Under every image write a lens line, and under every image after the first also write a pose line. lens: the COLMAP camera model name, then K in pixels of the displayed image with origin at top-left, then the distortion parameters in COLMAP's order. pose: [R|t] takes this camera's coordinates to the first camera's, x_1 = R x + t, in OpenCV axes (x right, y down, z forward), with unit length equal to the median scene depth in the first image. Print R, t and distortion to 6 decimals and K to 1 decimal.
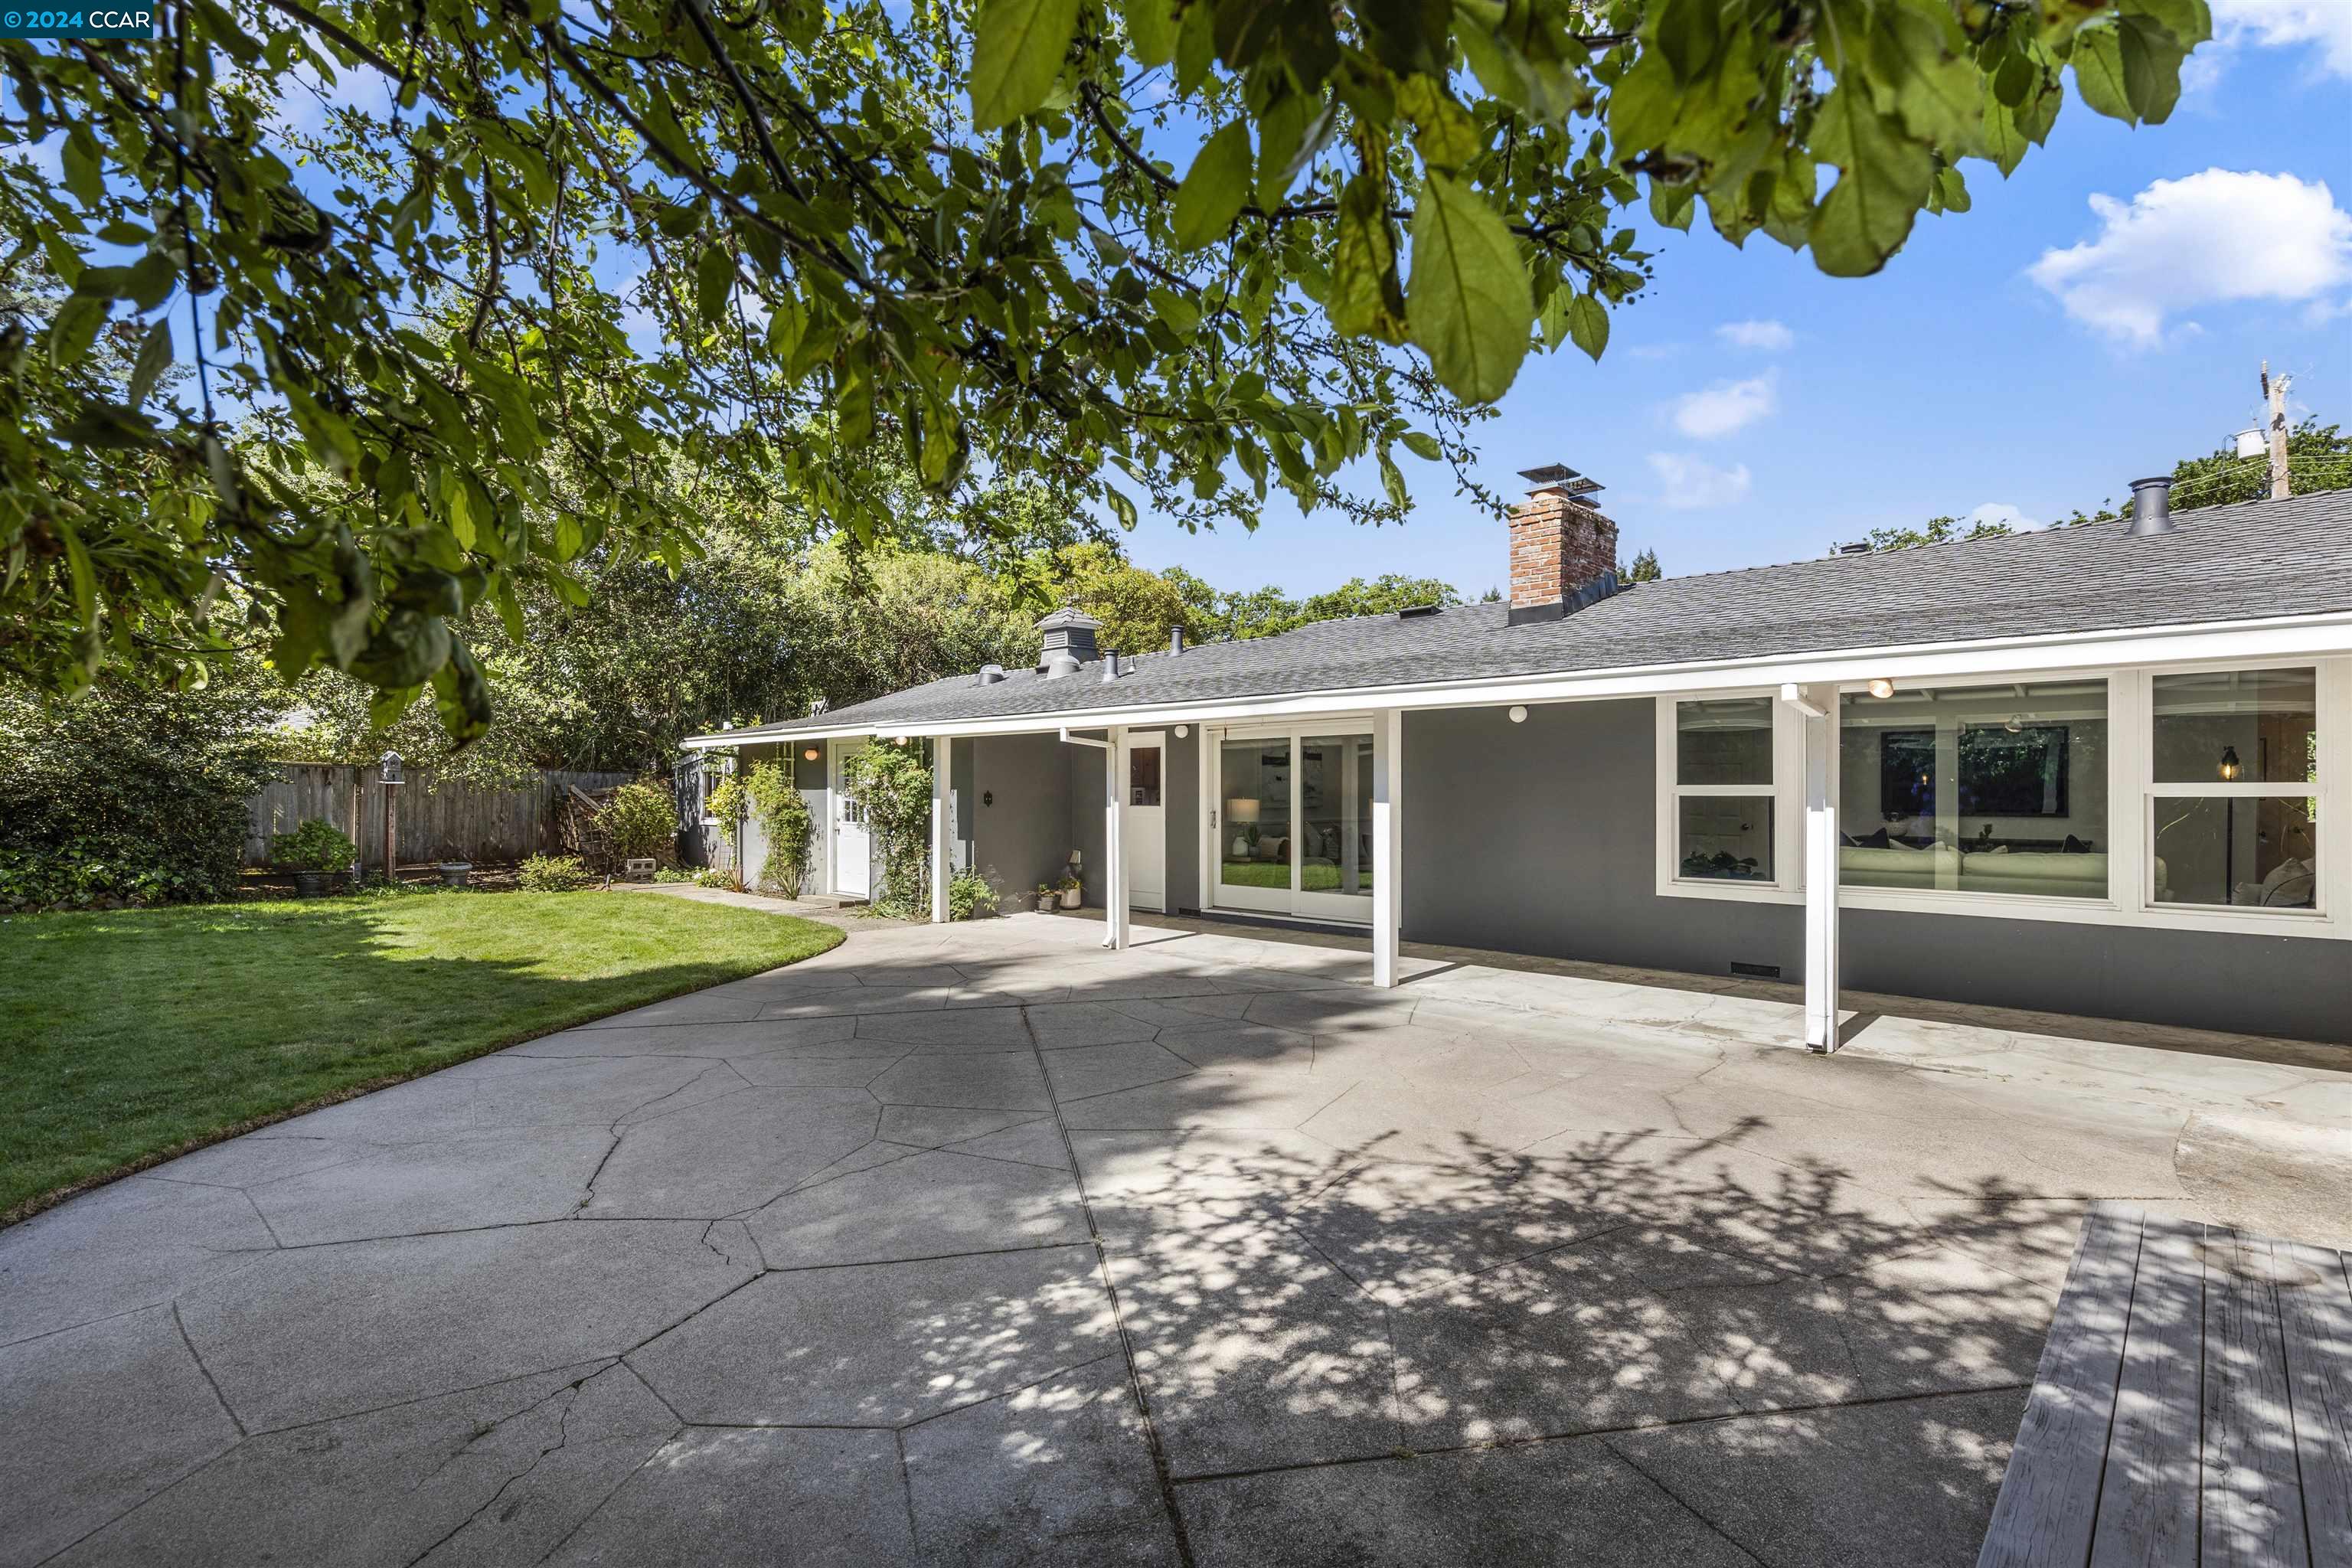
lens RADIAL K [[1090.3, 0, 1201.5], [0, 1090.3, 783.9], [0, 0, 1]] dist [-0.011222, 0.007806]
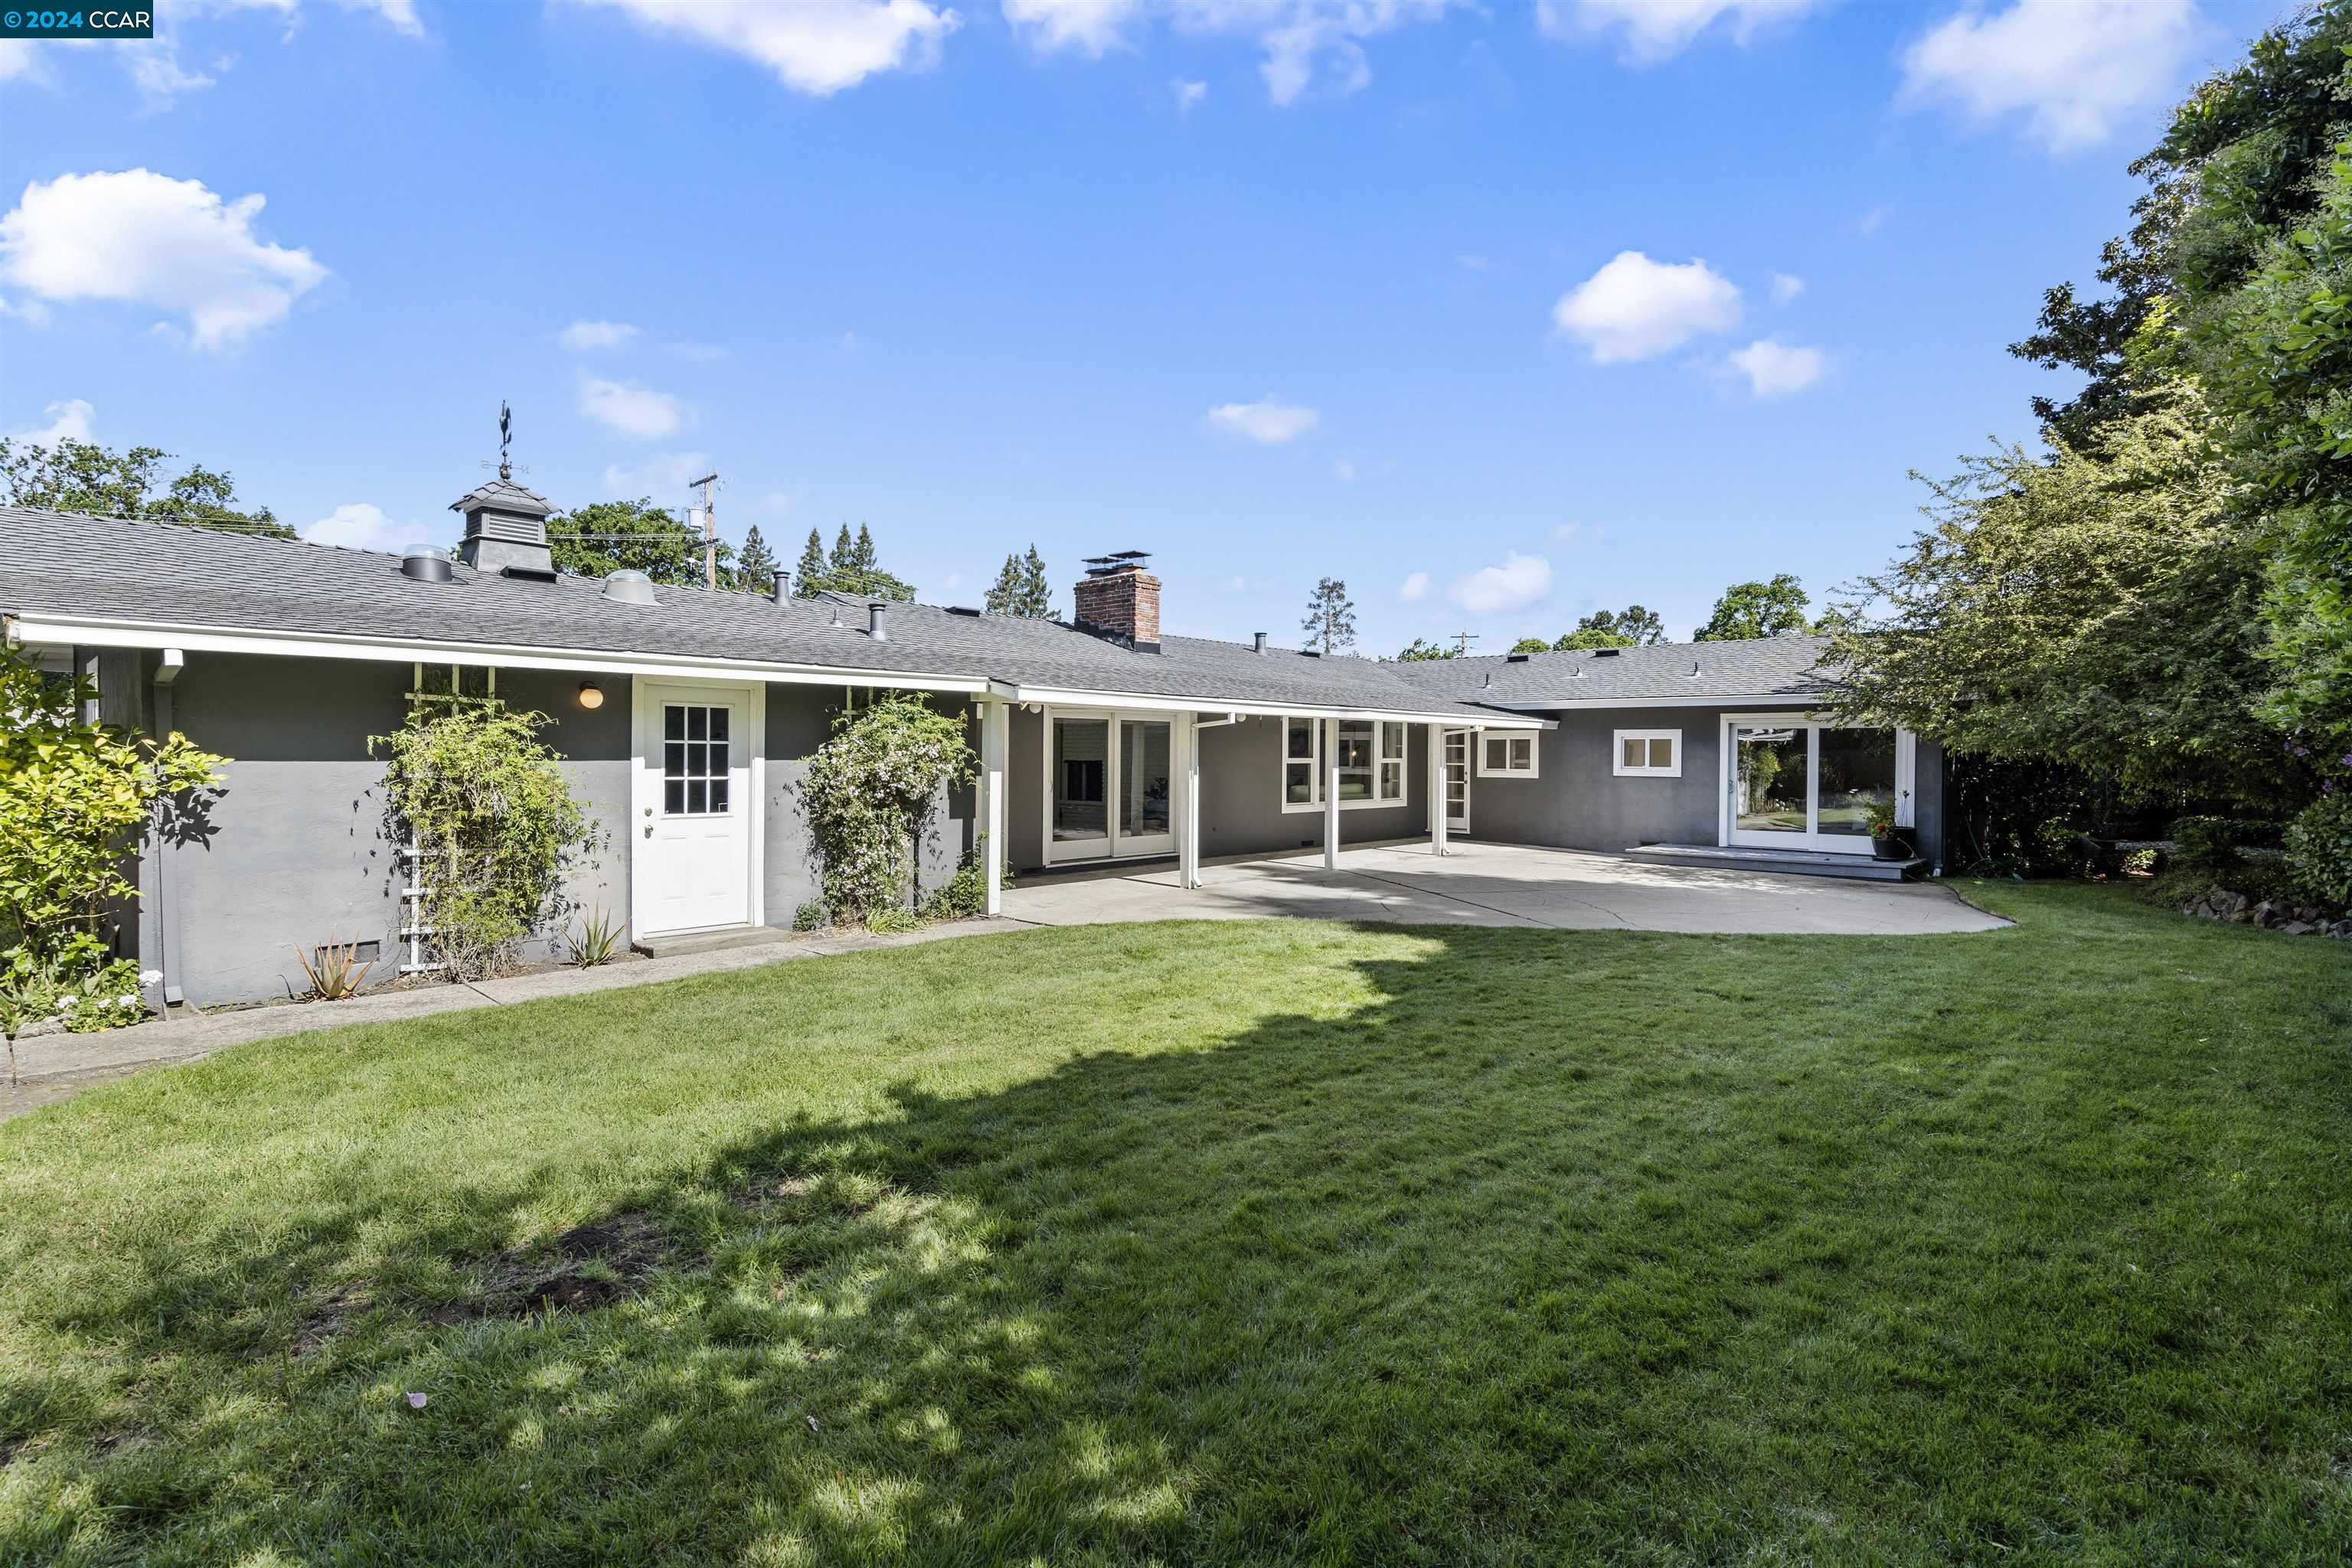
lens RADIAL K [[1090.3, 0, 1201.5], [0, 1090.3, 783.9], [0, 0, 1]] dist [-0.011222, 0.007806]
pose [[-0.032691, -0.018192, 0.999300, -3.092475], [-0.001181, 0.999834, 0.018163, 0.021834], [-0.999465, -0.000587, -0.032707, 2.358296]]
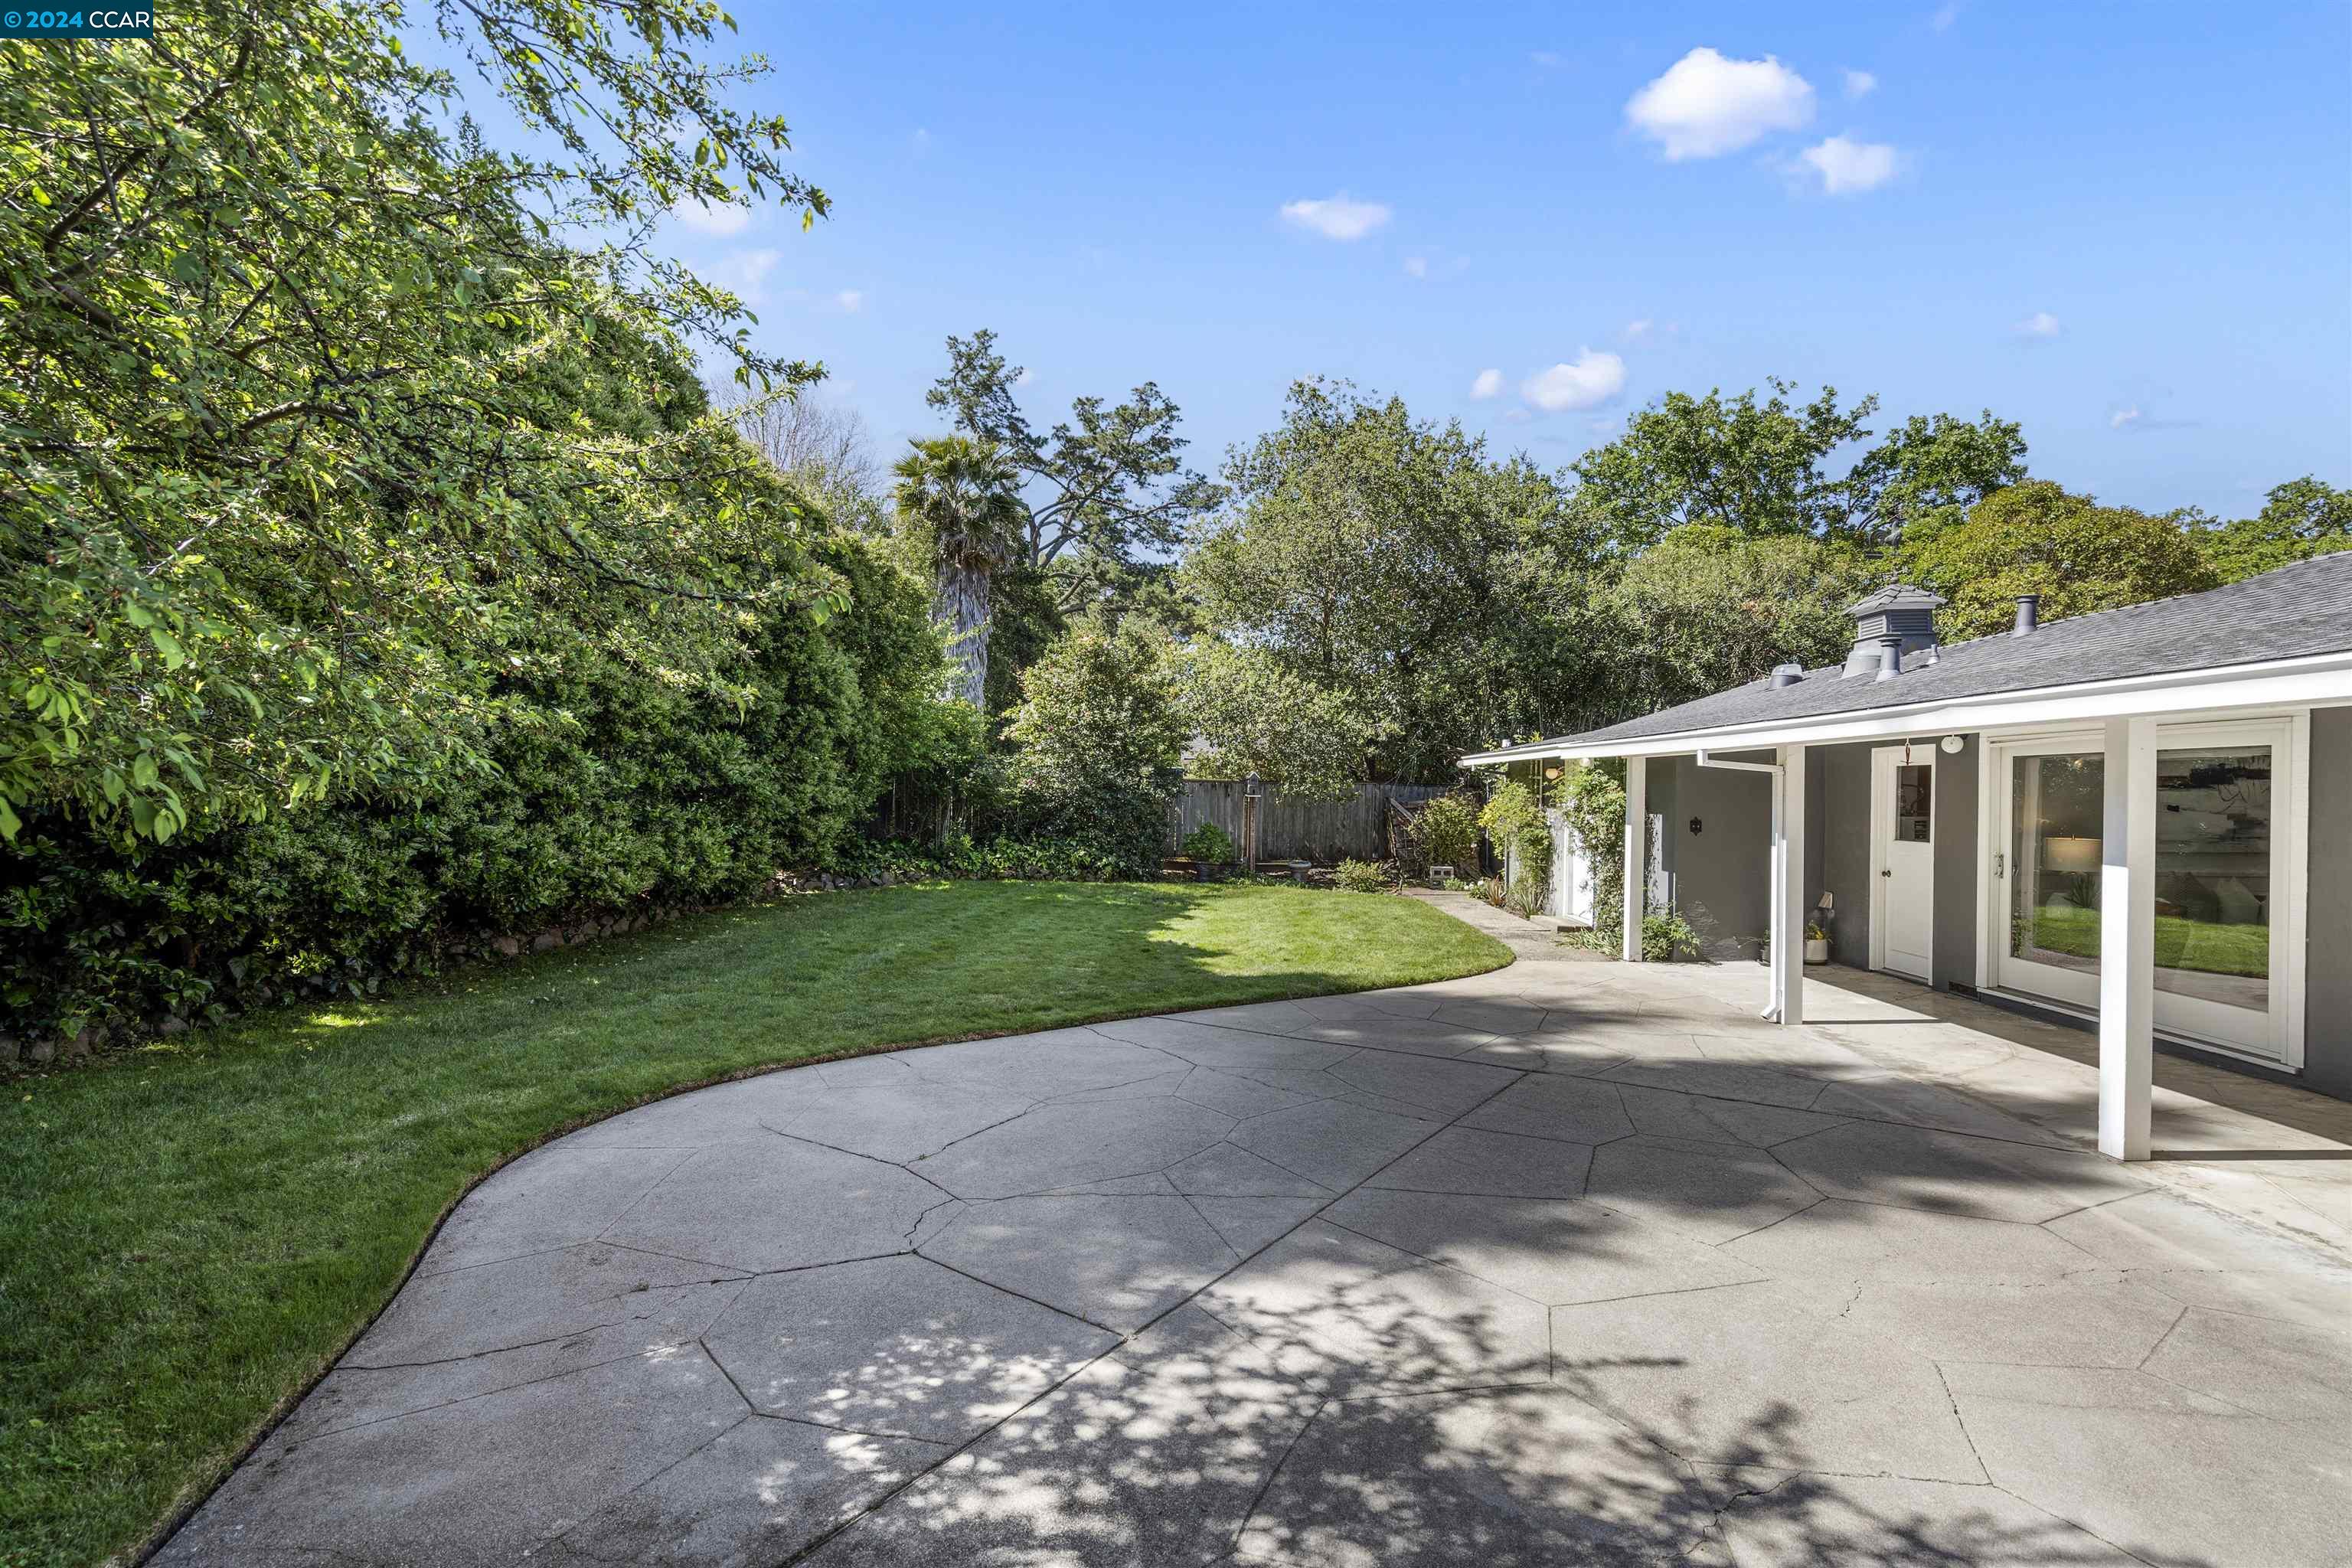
lens RADIAL K [[1090.3, 0, 1201.5], [0, 1090.3, 783.9], [0, 0, 1]] dist [-0.011222, 0.007806]
pose [[0.662039, 0.004935, -0.749453, 0.539620], [-0.006218, 0.999980, 0.001093, -0.051016], [0.749444, 0.003937, 0.662056, 0.346485]]
